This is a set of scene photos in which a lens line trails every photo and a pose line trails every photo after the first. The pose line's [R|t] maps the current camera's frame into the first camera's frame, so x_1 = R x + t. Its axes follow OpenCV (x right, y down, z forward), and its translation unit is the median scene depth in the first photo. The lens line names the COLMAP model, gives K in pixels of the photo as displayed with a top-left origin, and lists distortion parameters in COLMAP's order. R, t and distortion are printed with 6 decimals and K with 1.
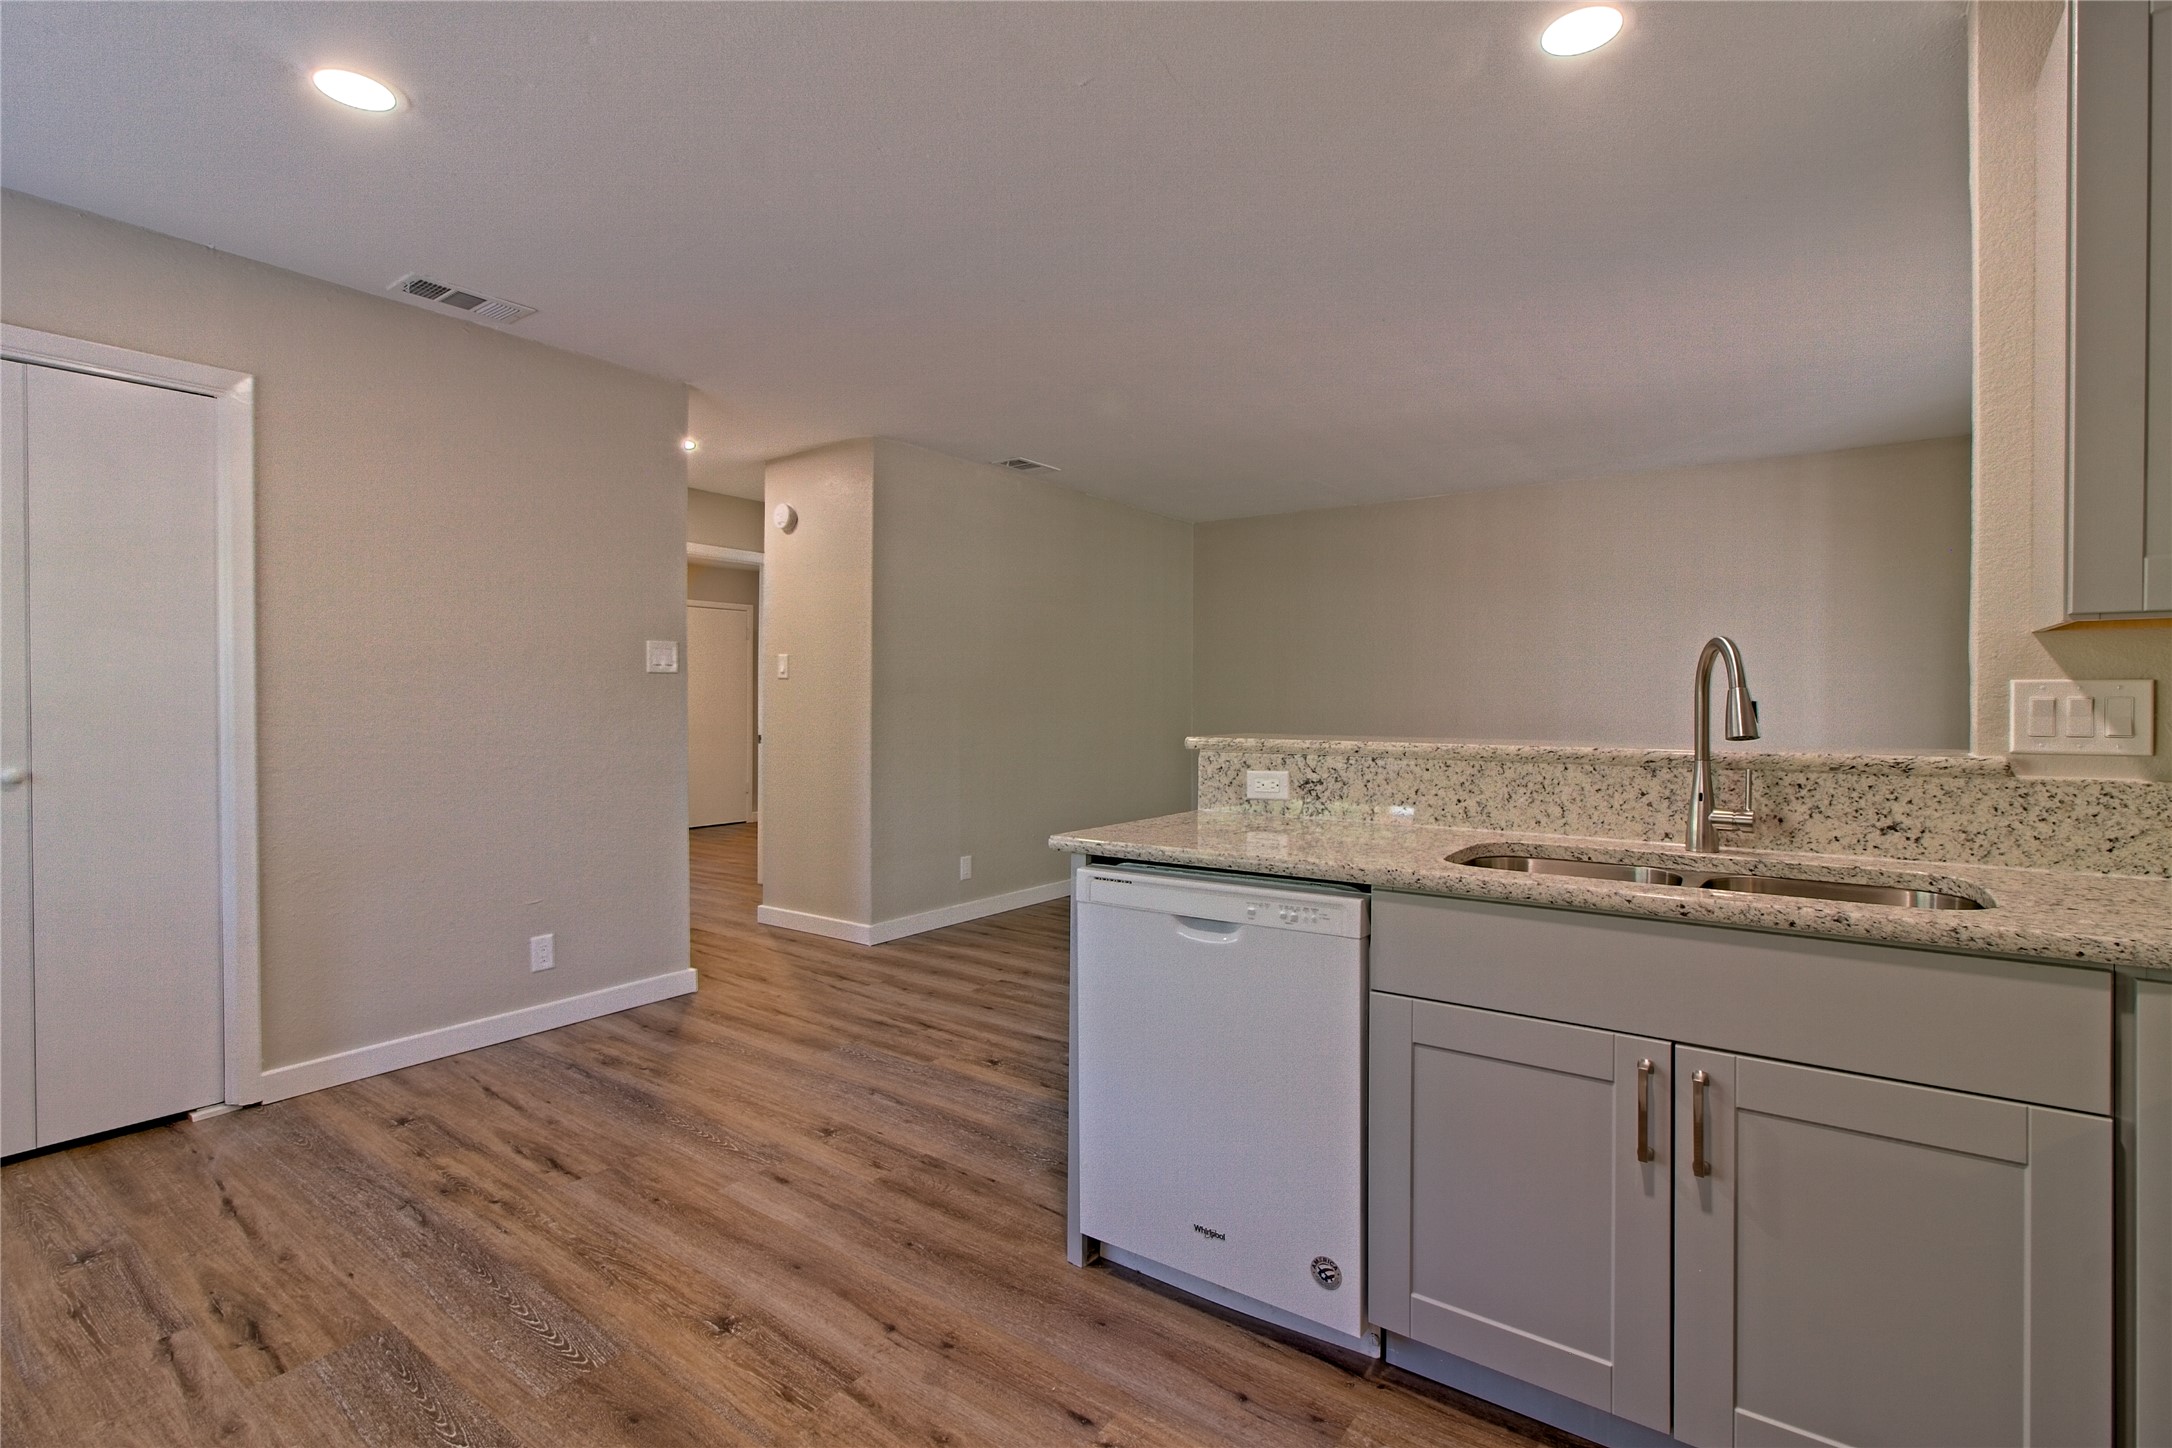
lens RADIAL K [[999.8, 0, 1073.8], [0, 999.8, 704.2], [0, 0, 1]] dist [-0.009708, 0.004361]
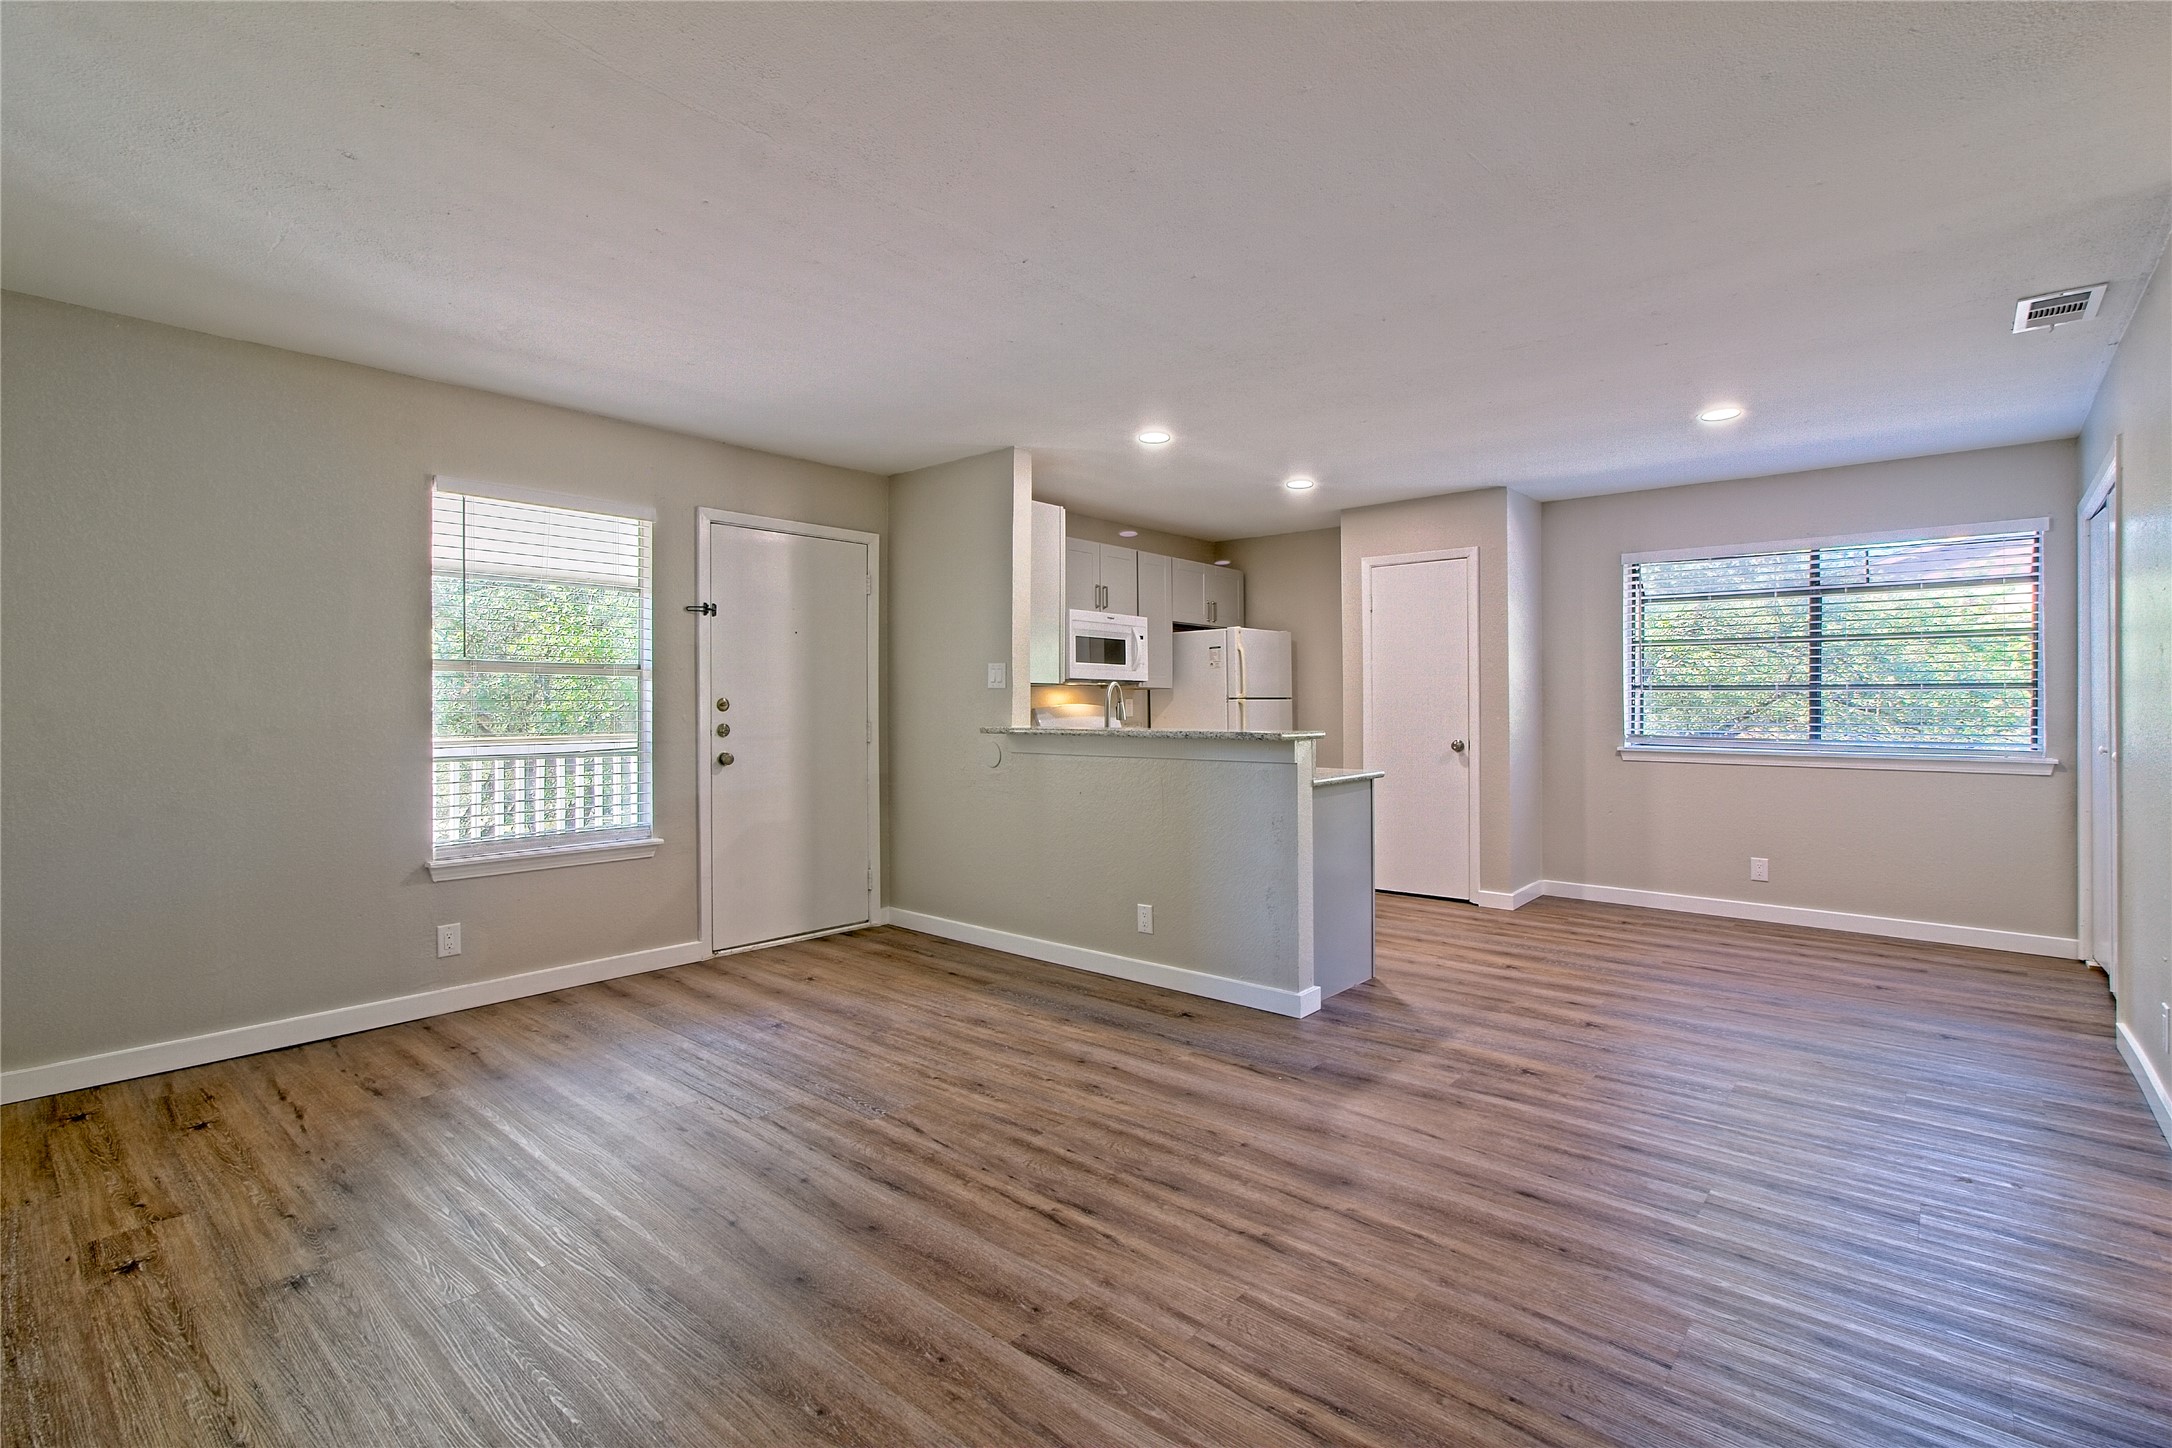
lens RADIAL K [[999.8, 0, 1082.0], [0, 999.8, 727.2], [0, 0, 1]] dist [-0.009708, 0.004361]
pose [[-0.996385, -0.000413, 0.084947, 0.347475], [0.001546, 0.999735, 0.022989, -0.008198], [-0.084934, 0.023037, -0.996120, 2.530461]]
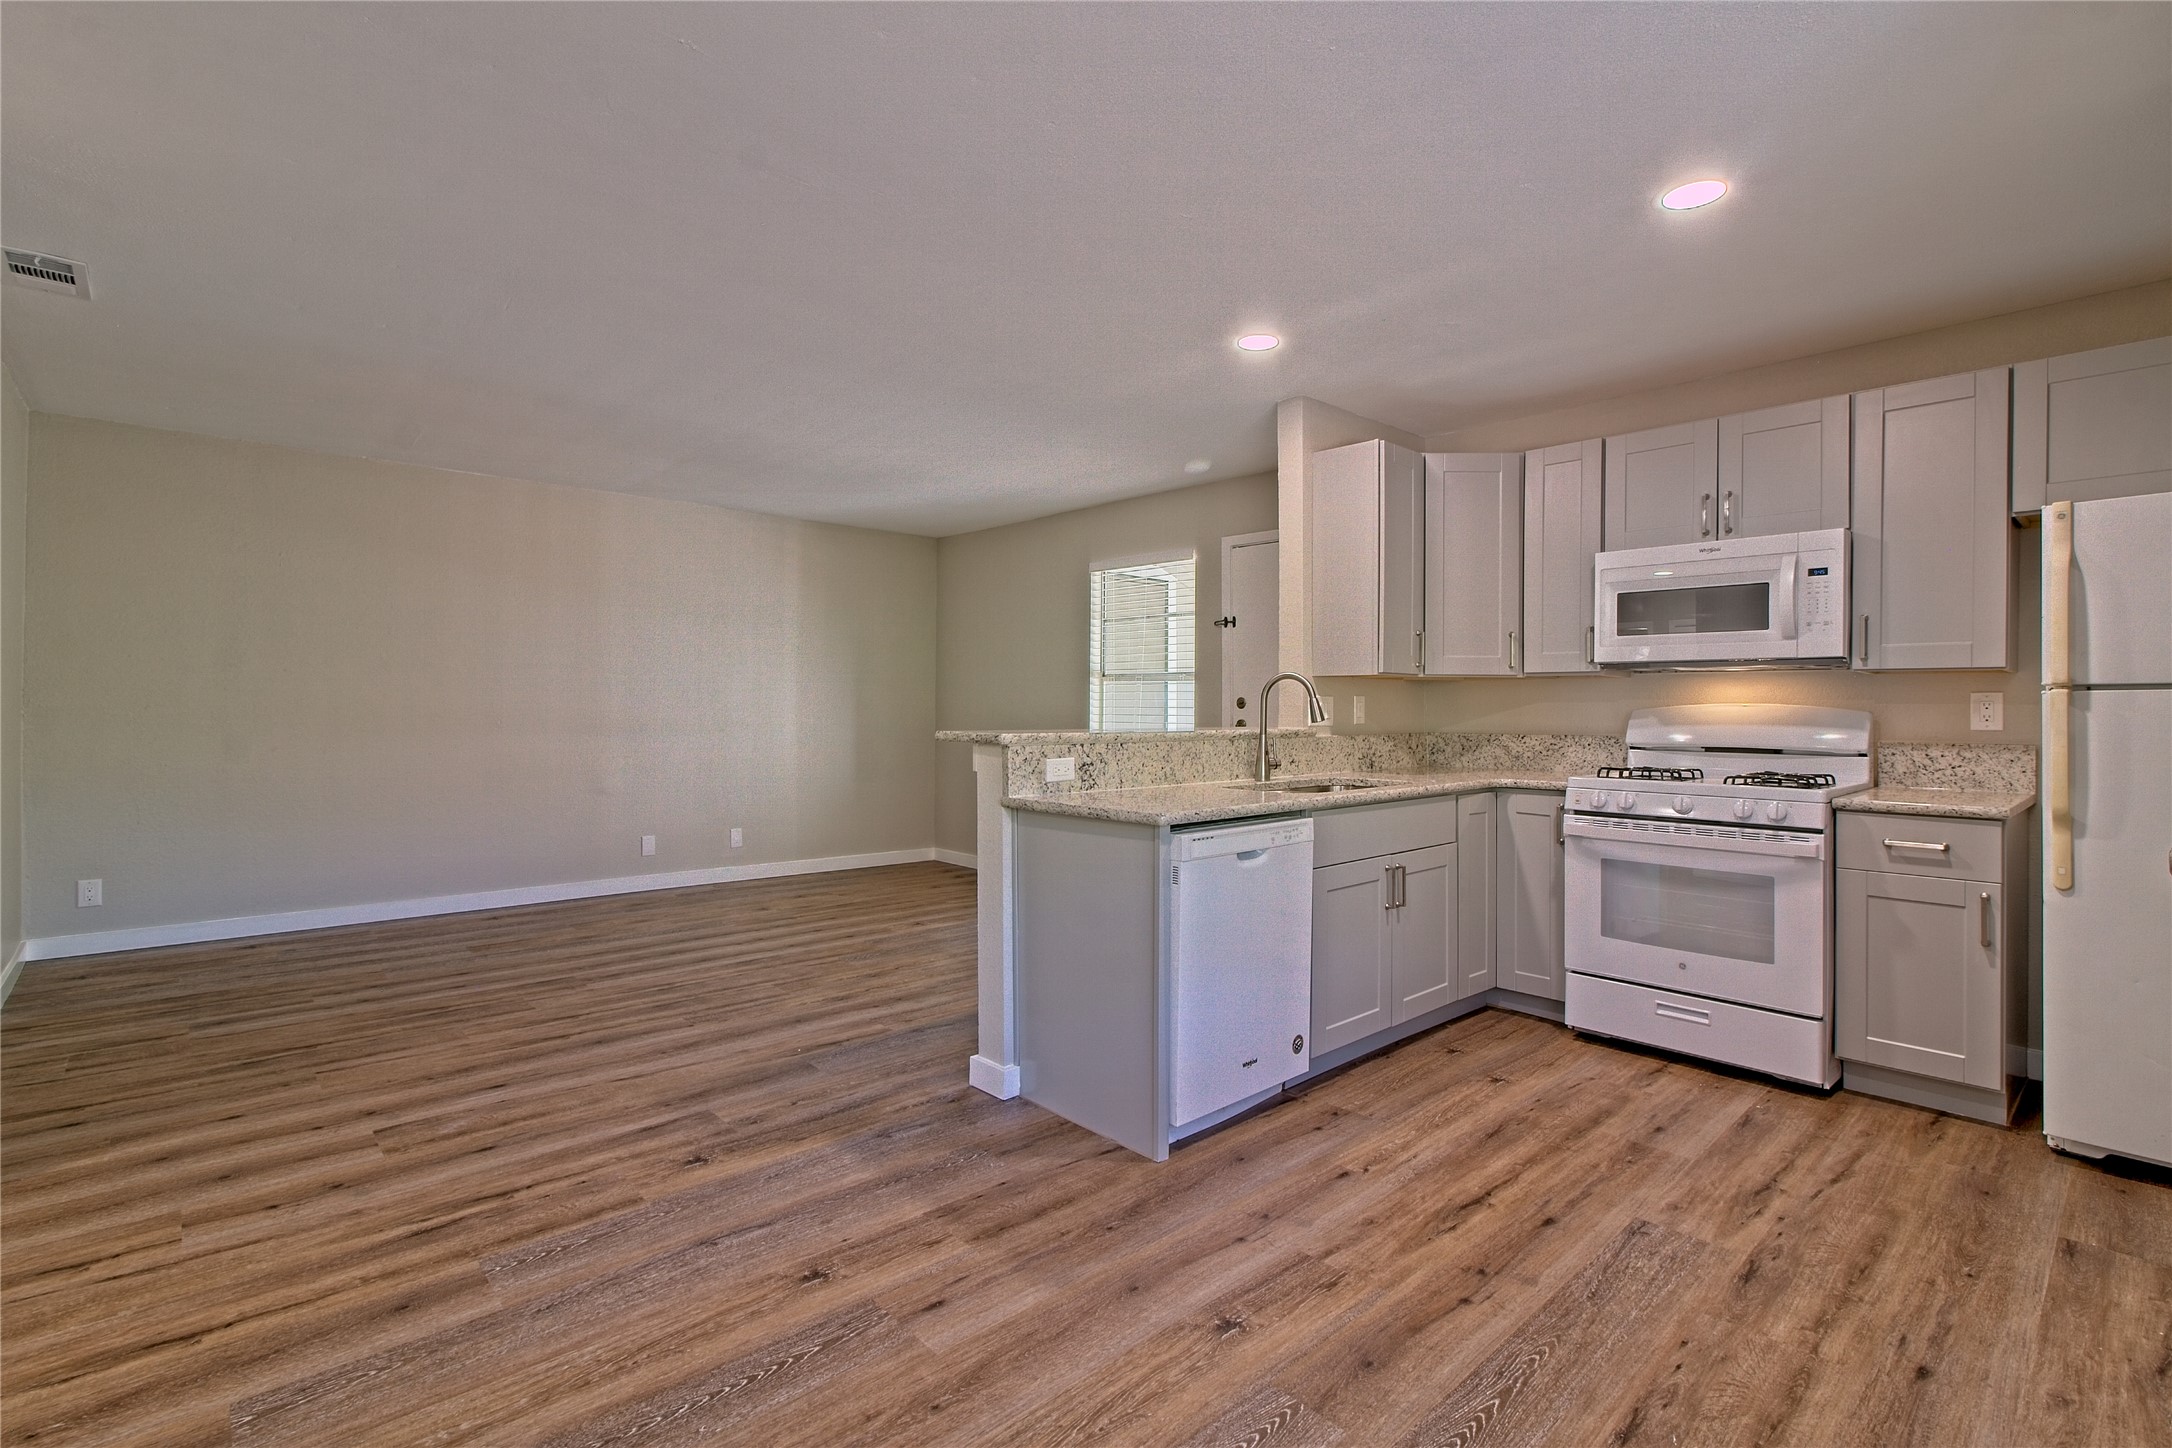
lens RADIAL K [[999.8, 0, 1078.6], [0, 999.8, 717.9], [0, 0, 1]] dist [-0.009708, 0.004361]
pose [[0.193142, -0.009876, 0.981121, -0.988160], [-0.003256, 0.999937, 0.010706, 0.002230], [-0.981166, -0.005262, 0.193097, 0.700147]]
